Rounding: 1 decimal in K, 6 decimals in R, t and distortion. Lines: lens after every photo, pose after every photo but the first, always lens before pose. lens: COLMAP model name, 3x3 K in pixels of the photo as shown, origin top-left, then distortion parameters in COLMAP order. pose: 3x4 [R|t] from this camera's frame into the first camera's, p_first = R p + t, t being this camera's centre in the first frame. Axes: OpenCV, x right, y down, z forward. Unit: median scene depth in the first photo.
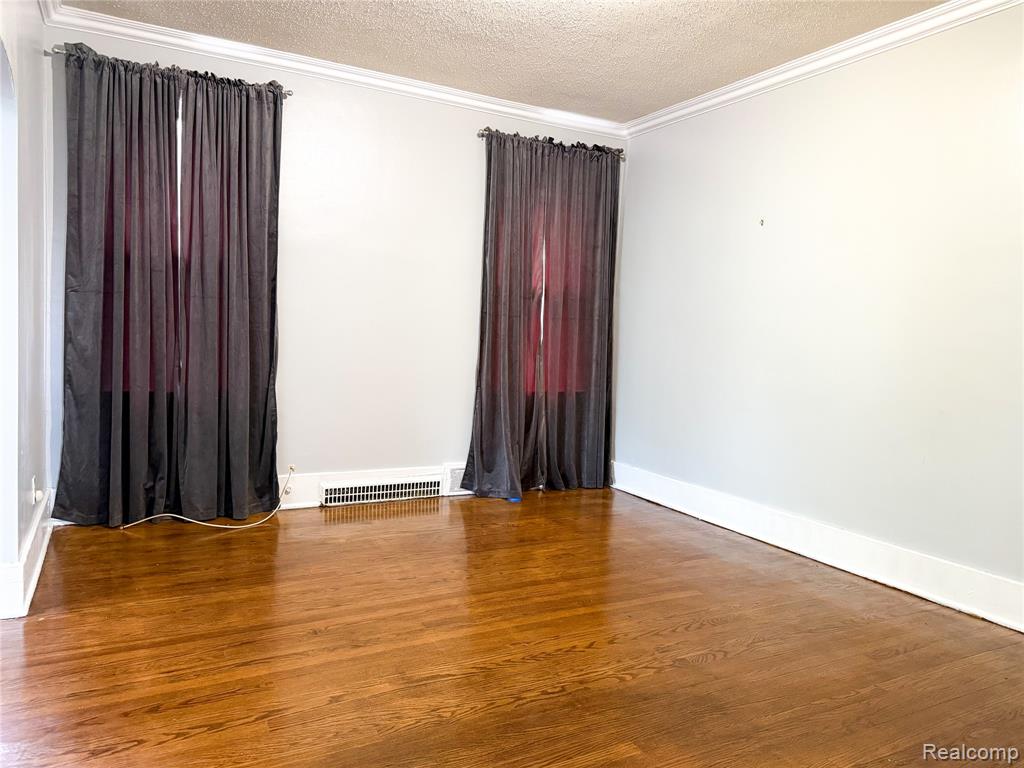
lens RADIAL K [[724.7, 0, 512.0], [0, 724.7, 384.0], [0, 0, 1]] dist [0.144851, -0.274022]
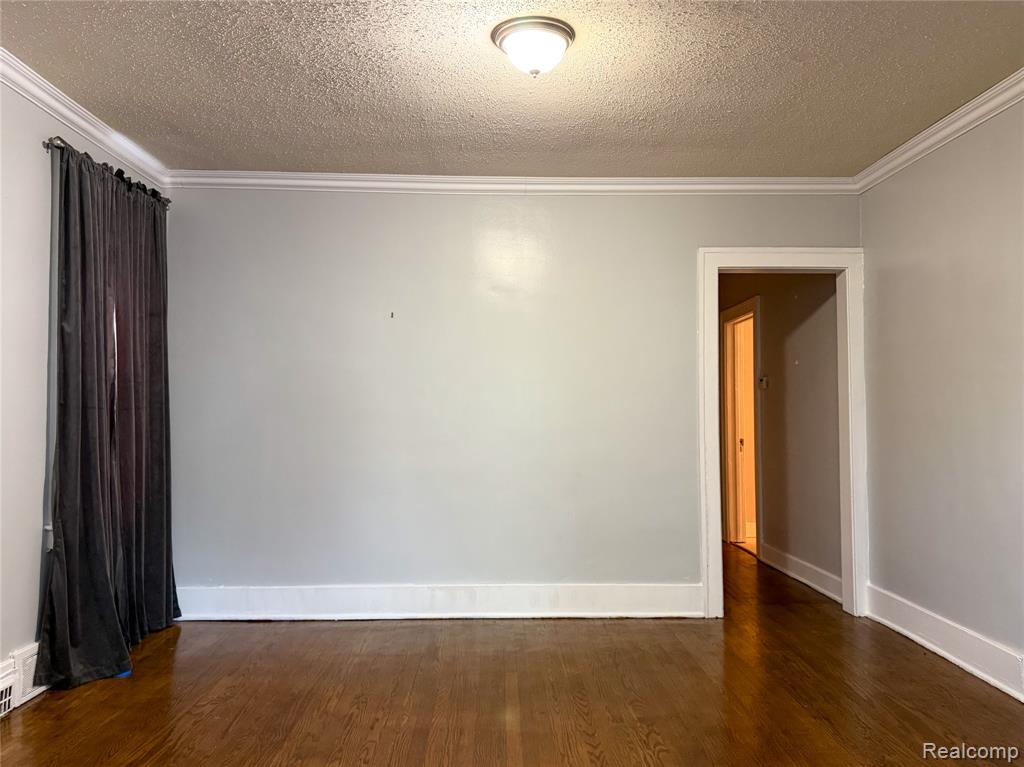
lens RADIAL K [[754.6, 0, 526.3], [0, 754.6, 386.4], [0, 0, 1]] dist [0.023617, -0.045696]
pose [[0.434016, -0.012640, 0.900817, -0.611323], [0.079217, 0.996564, -0.024184, -0.085279], [-0.897416, 0.081856, 0.433526, 0.413261]]
